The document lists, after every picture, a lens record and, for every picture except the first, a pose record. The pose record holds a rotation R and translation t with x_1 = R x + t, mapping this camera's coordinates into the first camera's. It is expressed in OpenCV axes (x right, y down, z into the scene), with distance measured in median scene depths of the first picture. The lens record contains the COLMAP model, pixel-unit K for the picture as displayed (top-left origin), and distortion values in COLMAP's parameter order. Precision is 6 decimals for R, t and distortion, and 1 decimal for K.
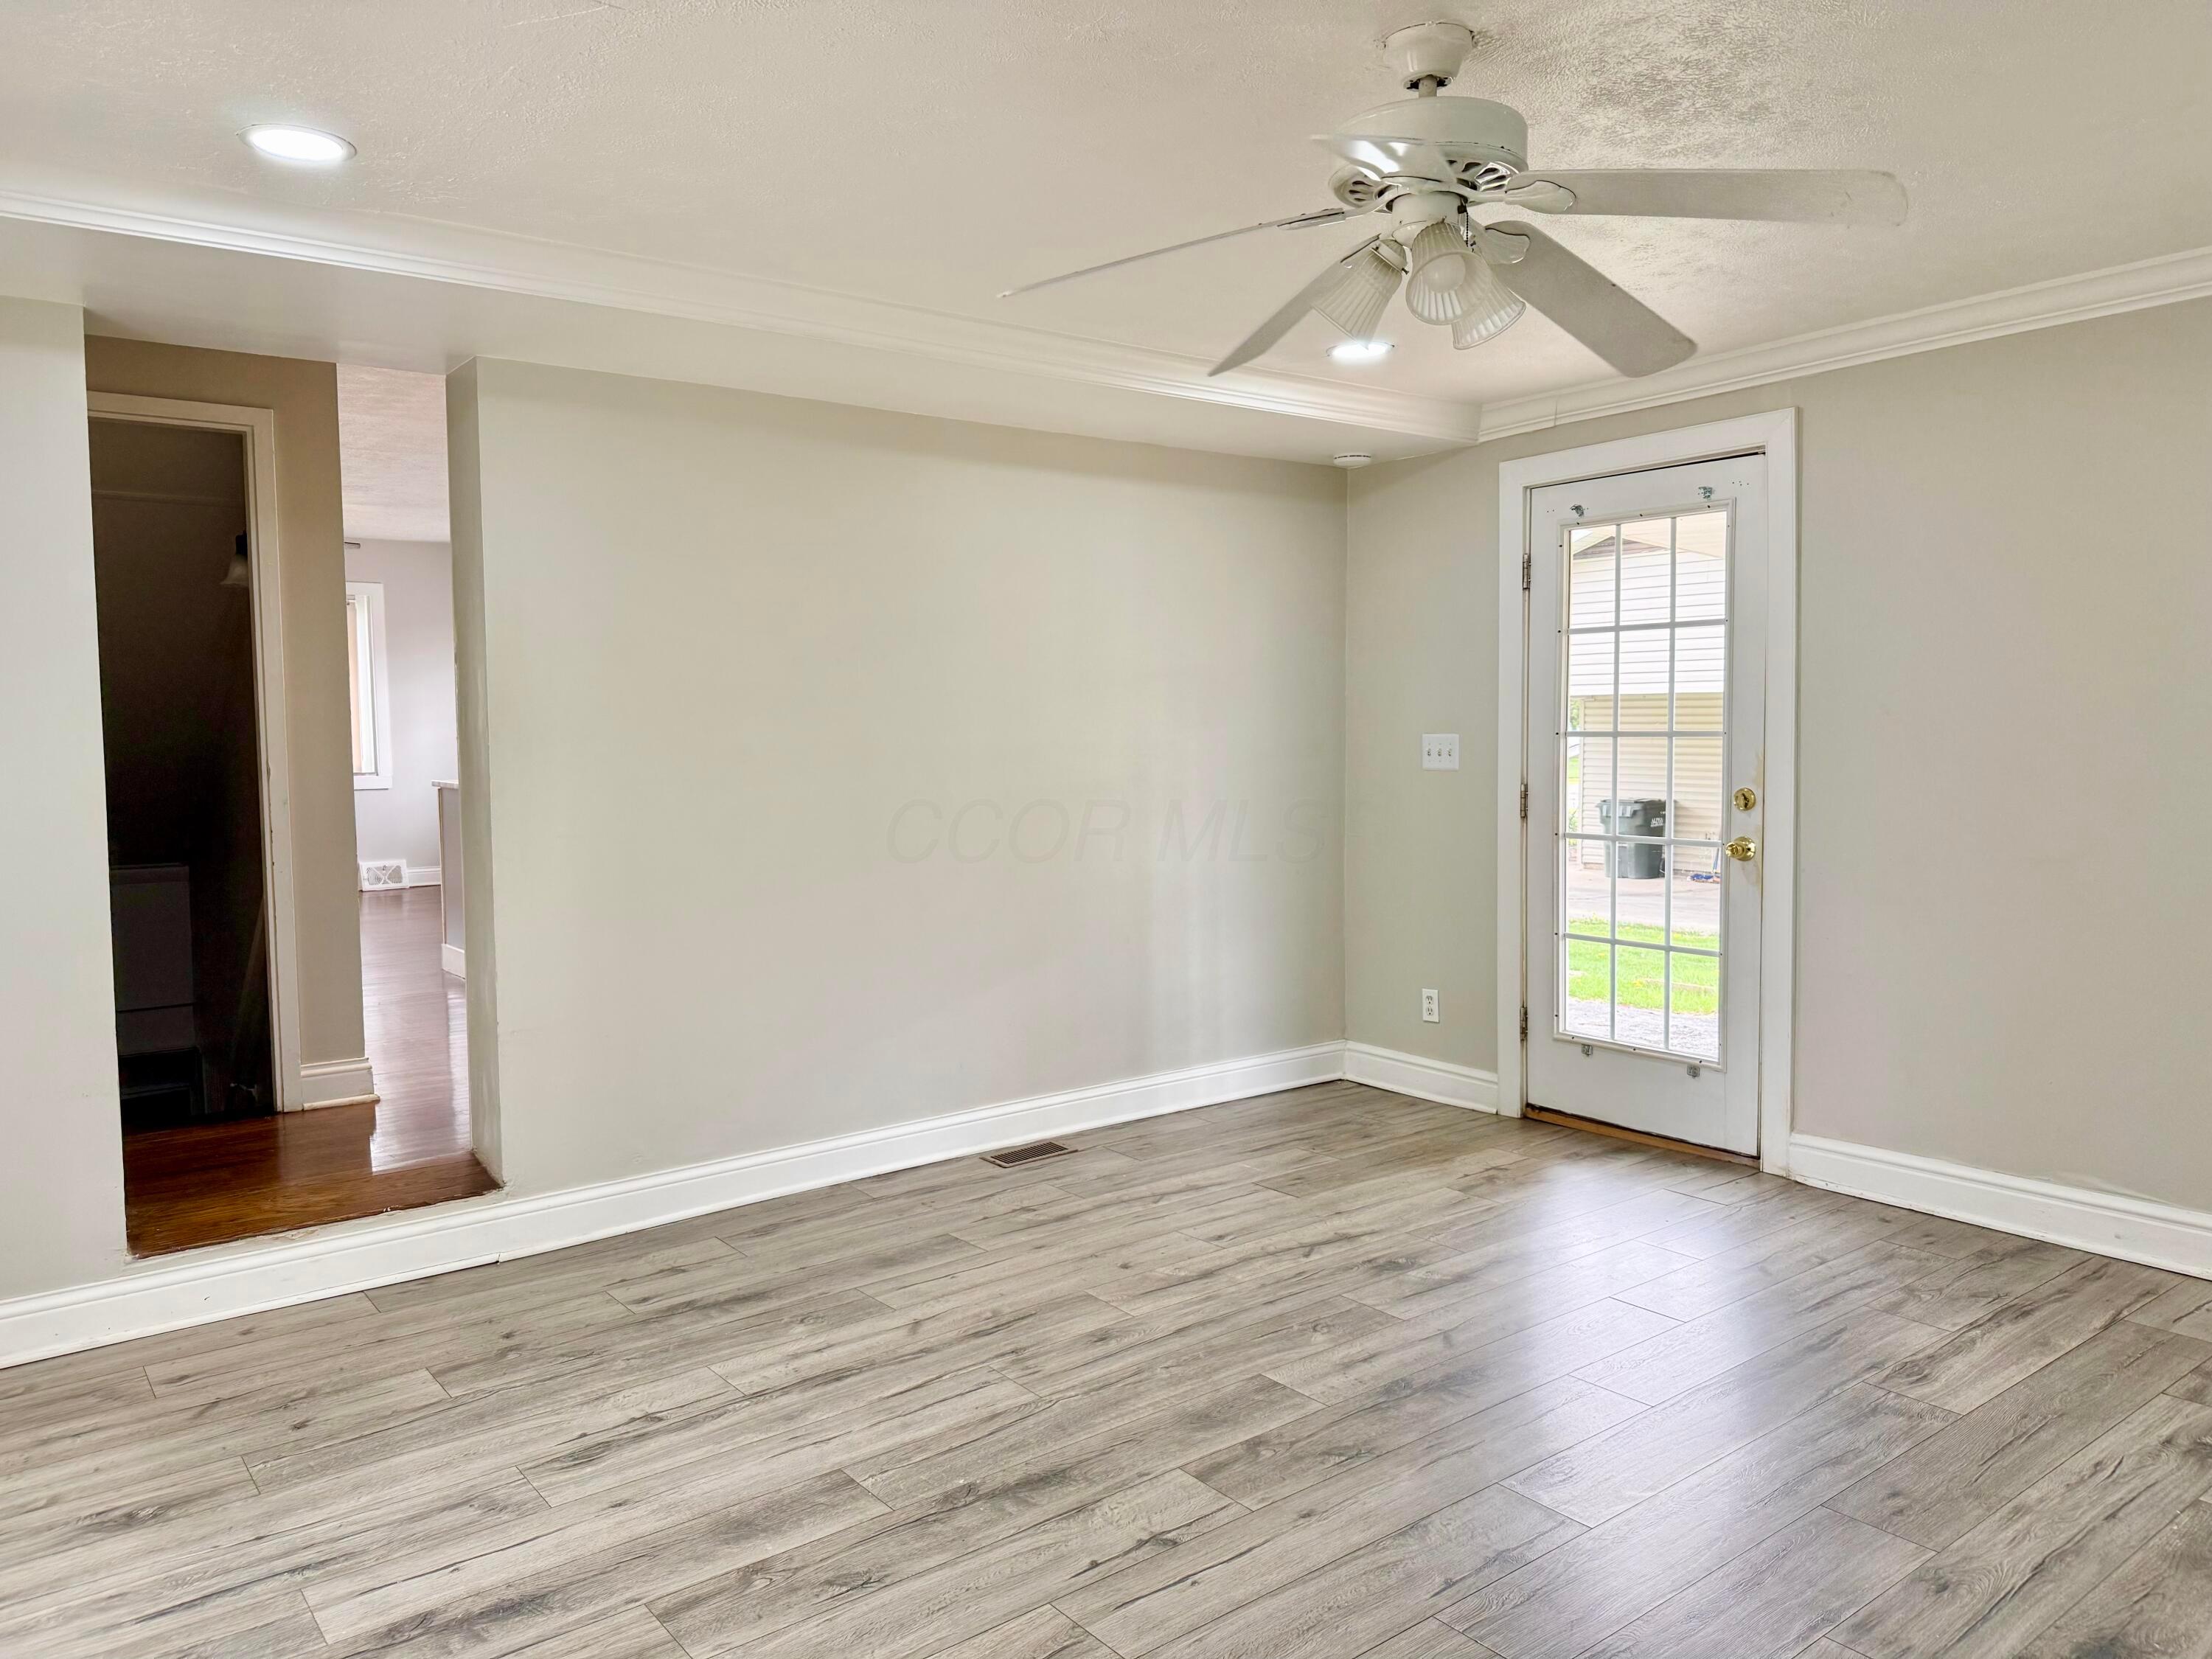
lens RADIAL K [[1557.6, 0, 1109.1], [0, 1557.6, 837.6], [0, 0, 1]] dist [0.043794, -0.042434]
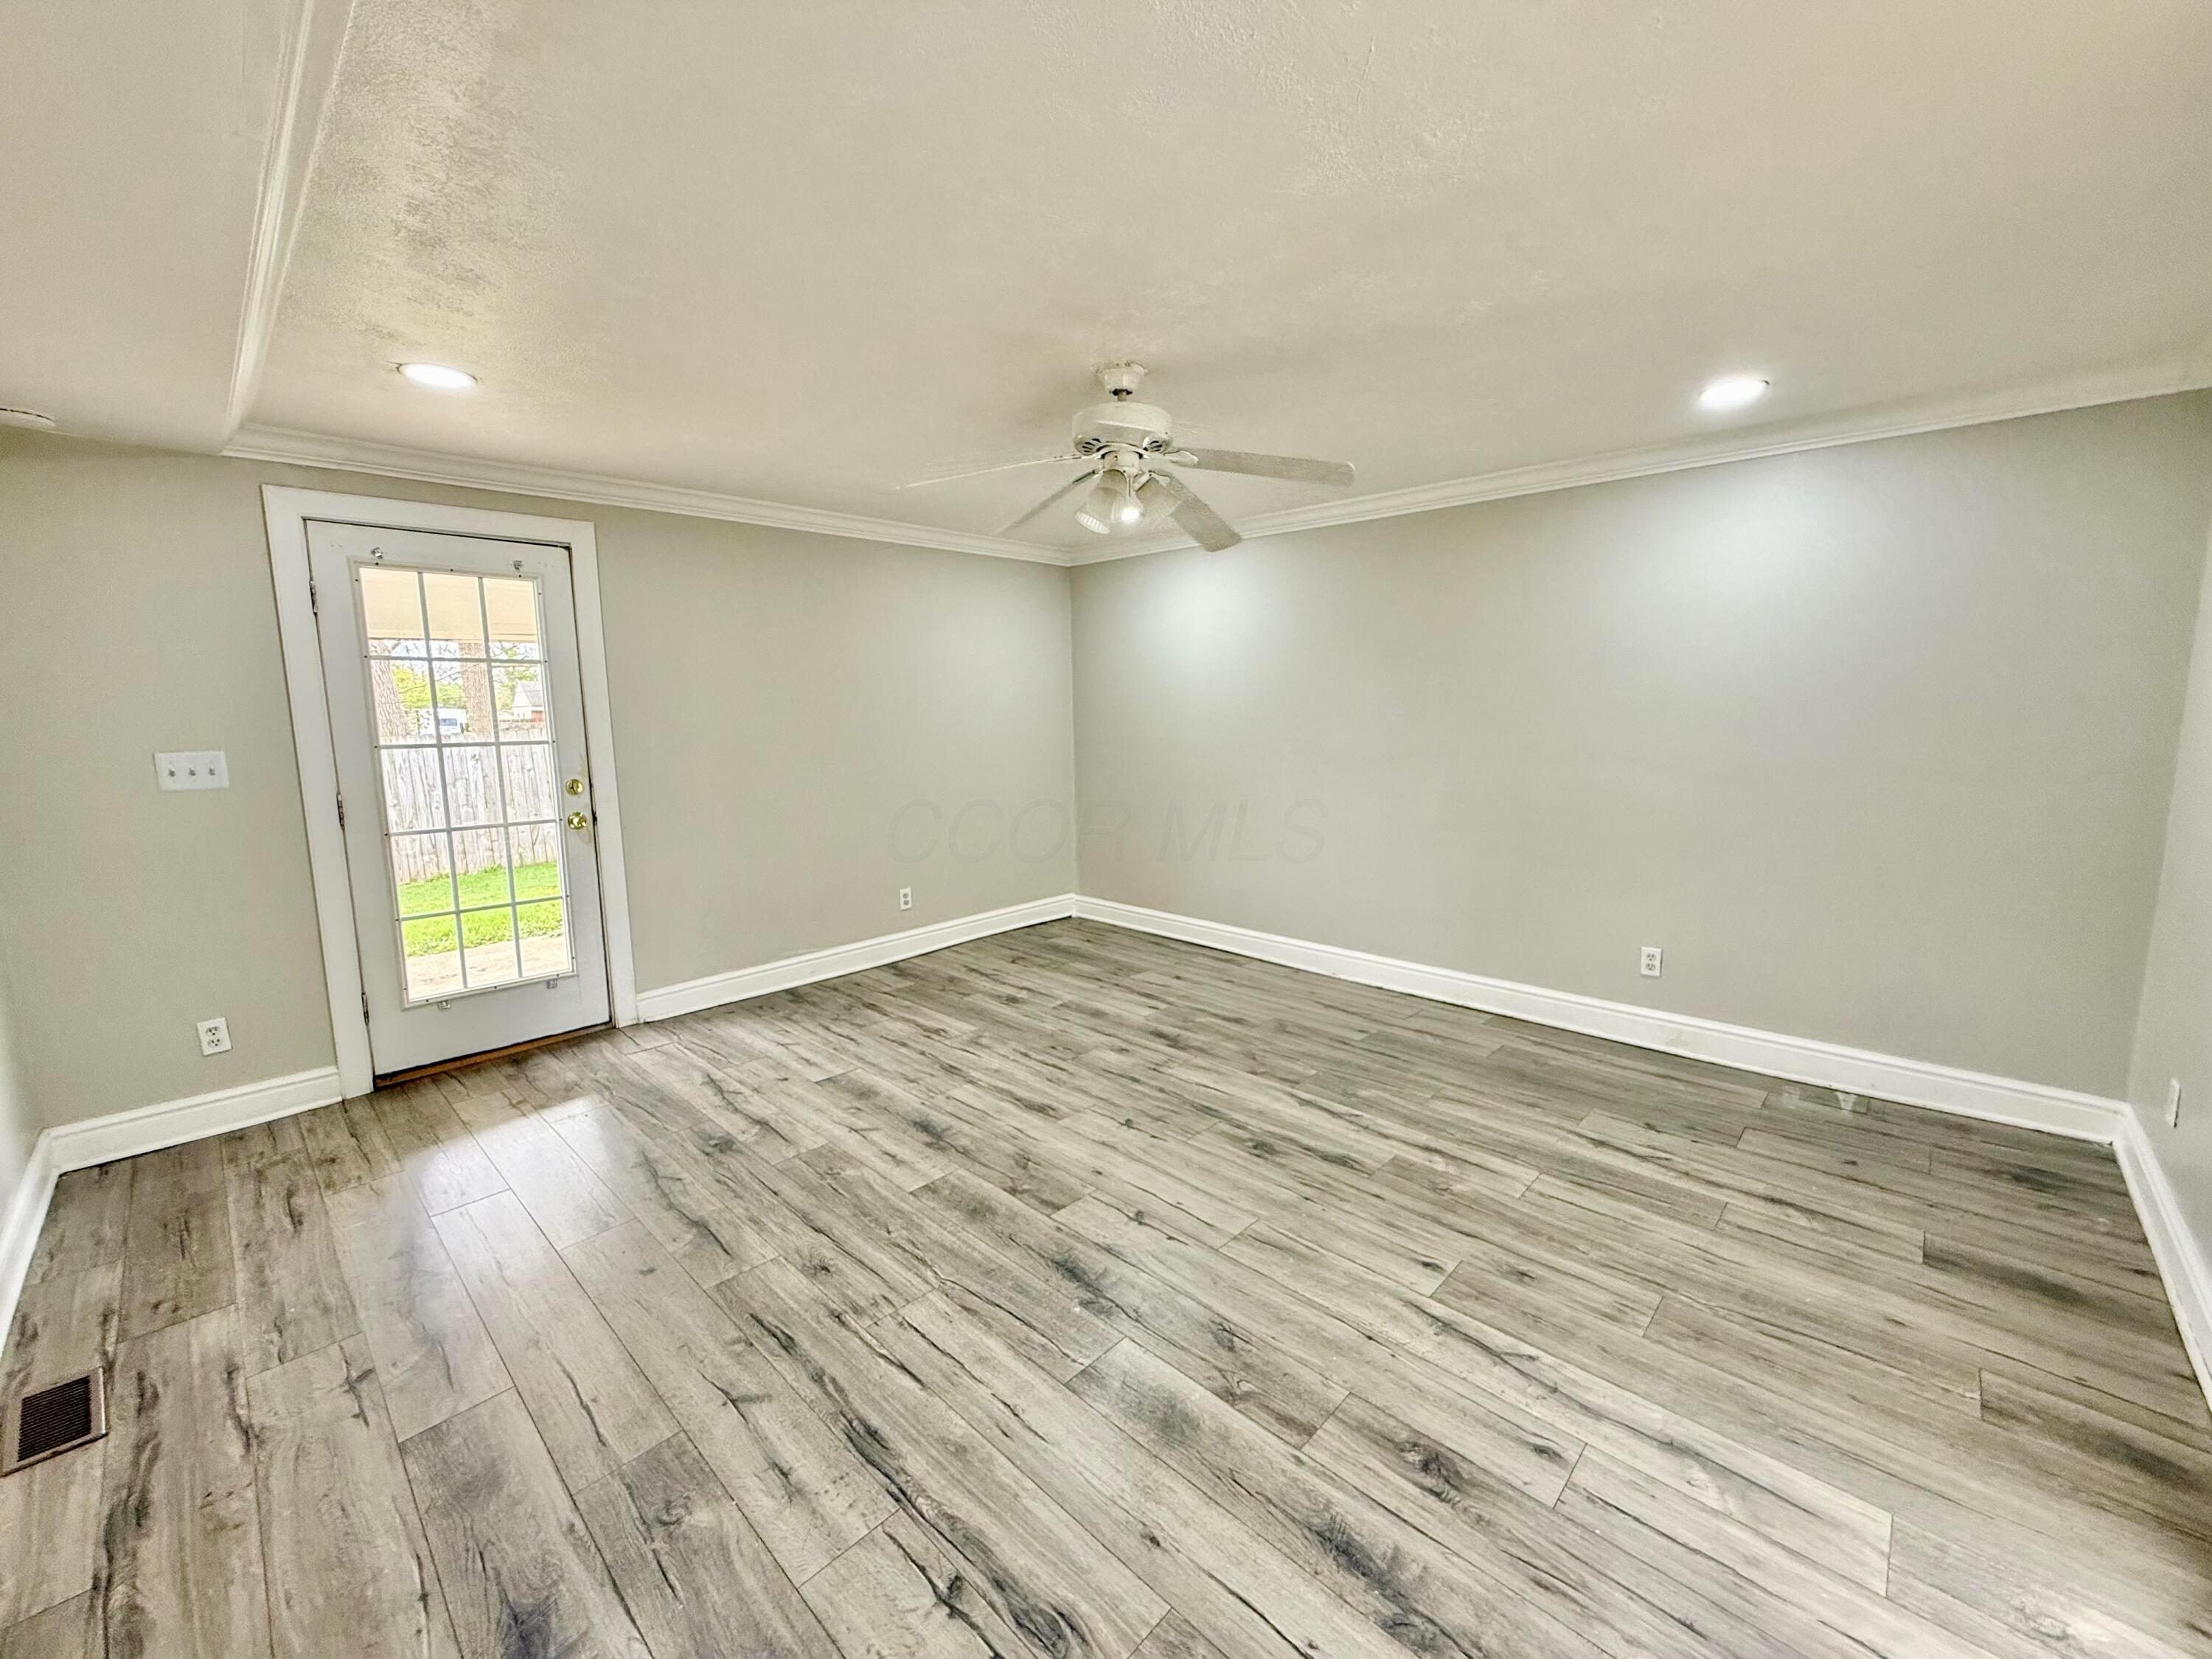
lens RADIAL K [[889.7, 0, 1096.6], [0, 889.7, 814.6], [0, 0, 1]] dist [0.009615, -0.000264]
pose [[-0.139719, -0.101468, 0.984979, -0.632274], [0.088921, 0.989431, 0.114540, -0.066773], [-0.986191, 0.103589, -0.129220, 0.831210]]
